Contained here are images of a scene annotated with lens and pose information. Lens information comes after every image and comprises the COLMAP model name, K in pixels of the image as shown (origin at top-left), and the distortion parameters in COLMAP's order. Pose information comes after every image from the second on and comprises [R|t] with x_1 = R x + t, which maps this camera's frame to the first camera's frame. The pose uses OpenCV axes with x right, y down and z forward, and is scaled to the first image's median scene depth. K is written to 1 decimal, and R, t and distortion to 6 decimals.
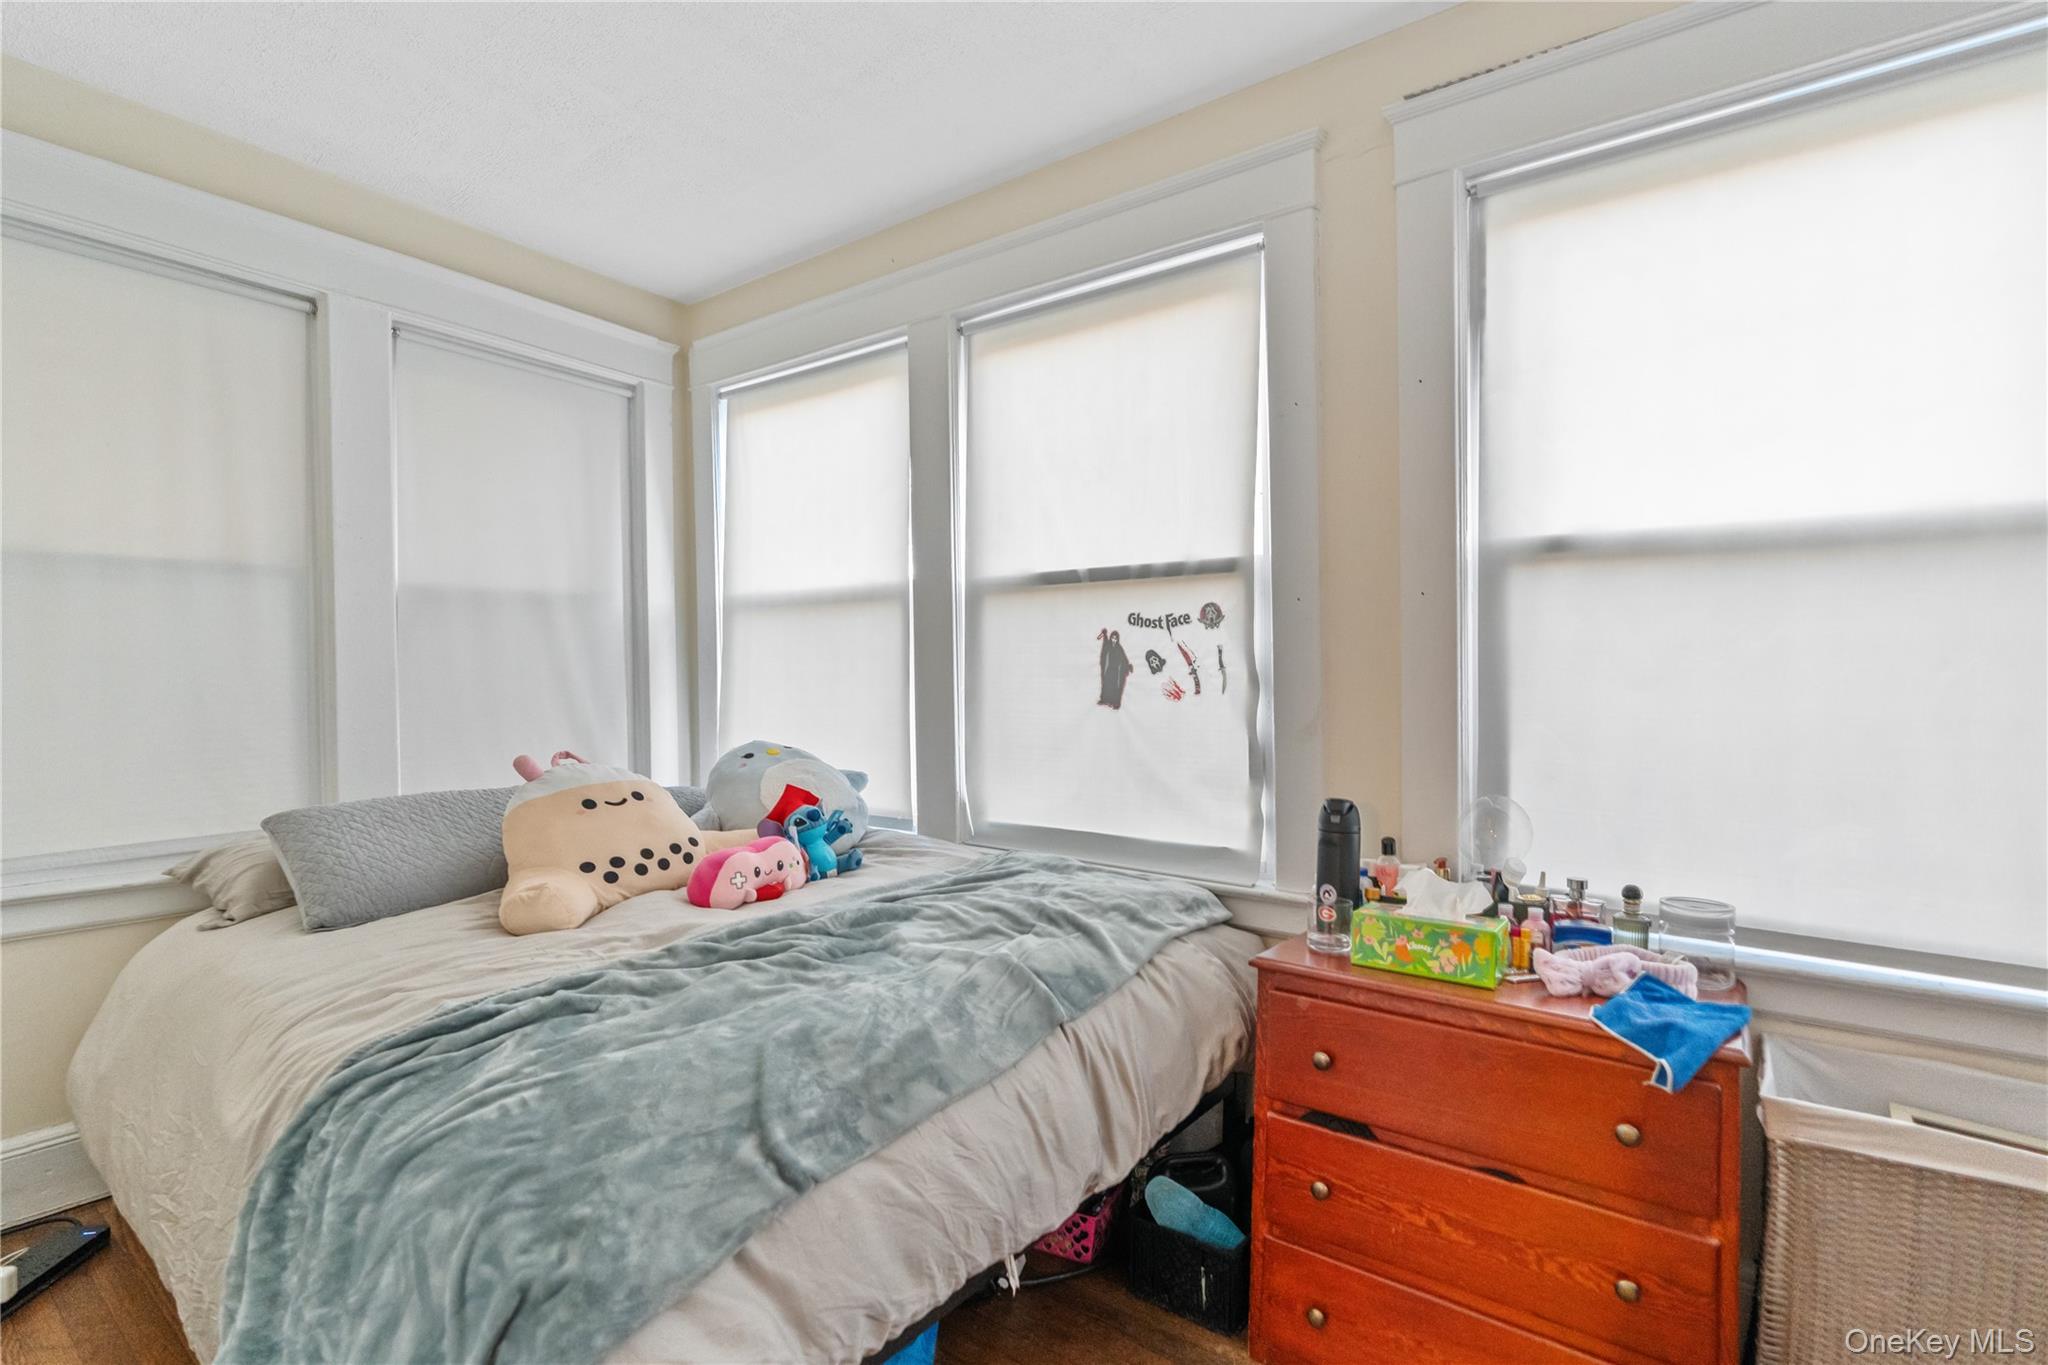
lens RADIAL K [[948.7, 0, 1015.6], [0, 948.7, 680.9], [0, 0, 1]] dist [-0.005553, 0.000451]
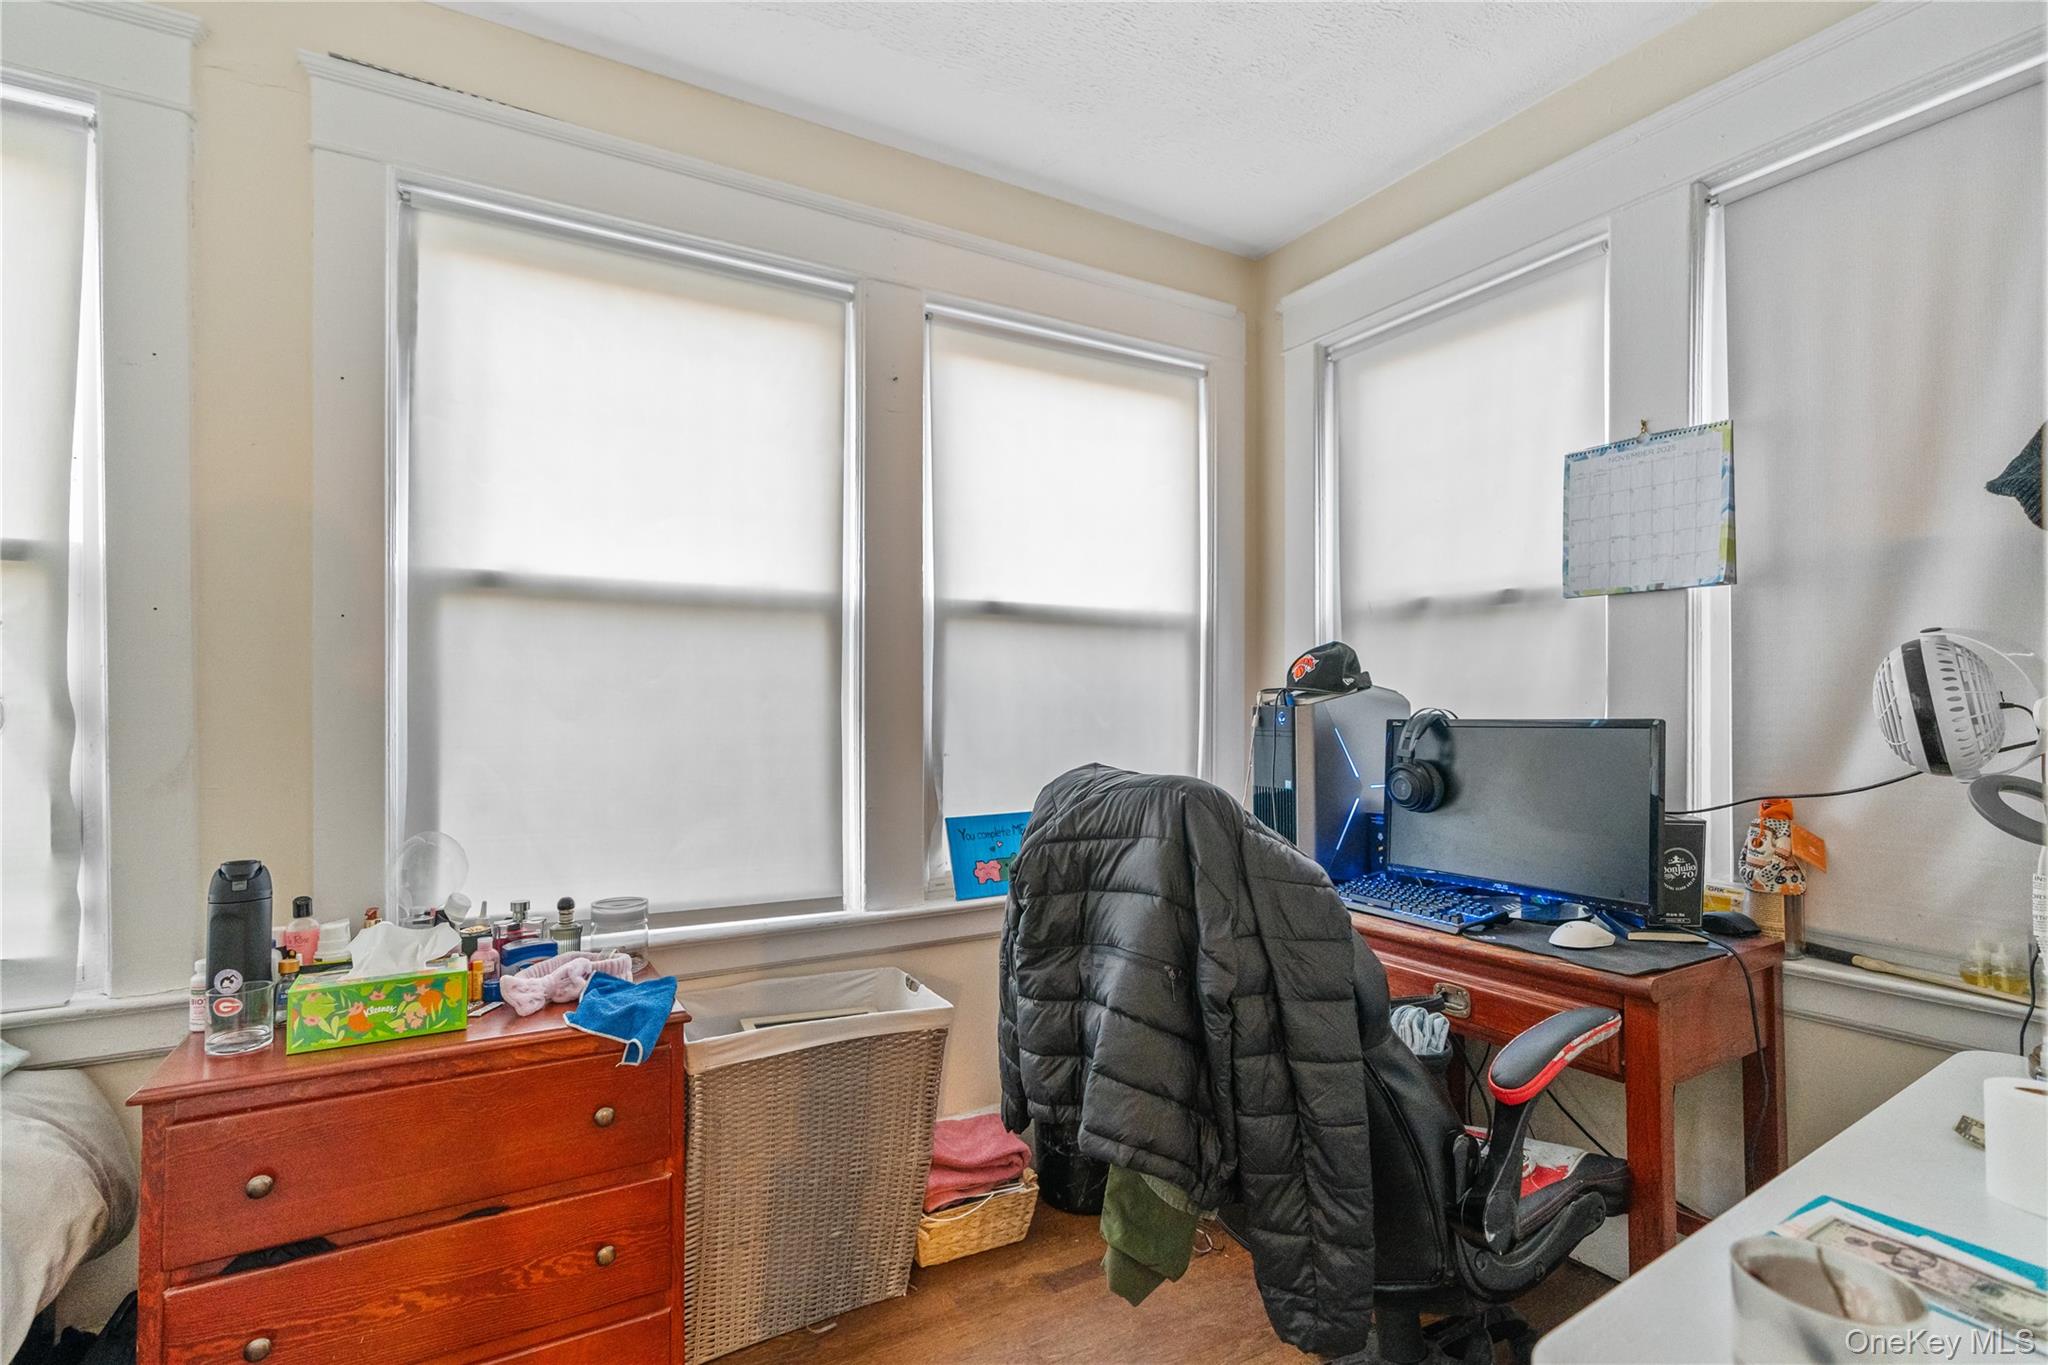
lens RADIAL K [[948.7, 0, 954.9], [0, 948.7, 701.6], [0, 0, 1]] dist [-0.005553, 0.000451]
pose [[0.411638, 0.002130, 0.911345, -0.169121], [0.008282, 0.999947, -0.006078, -0.002094], [-0.911310, 0.010049, 0.411598, 0.126715]]
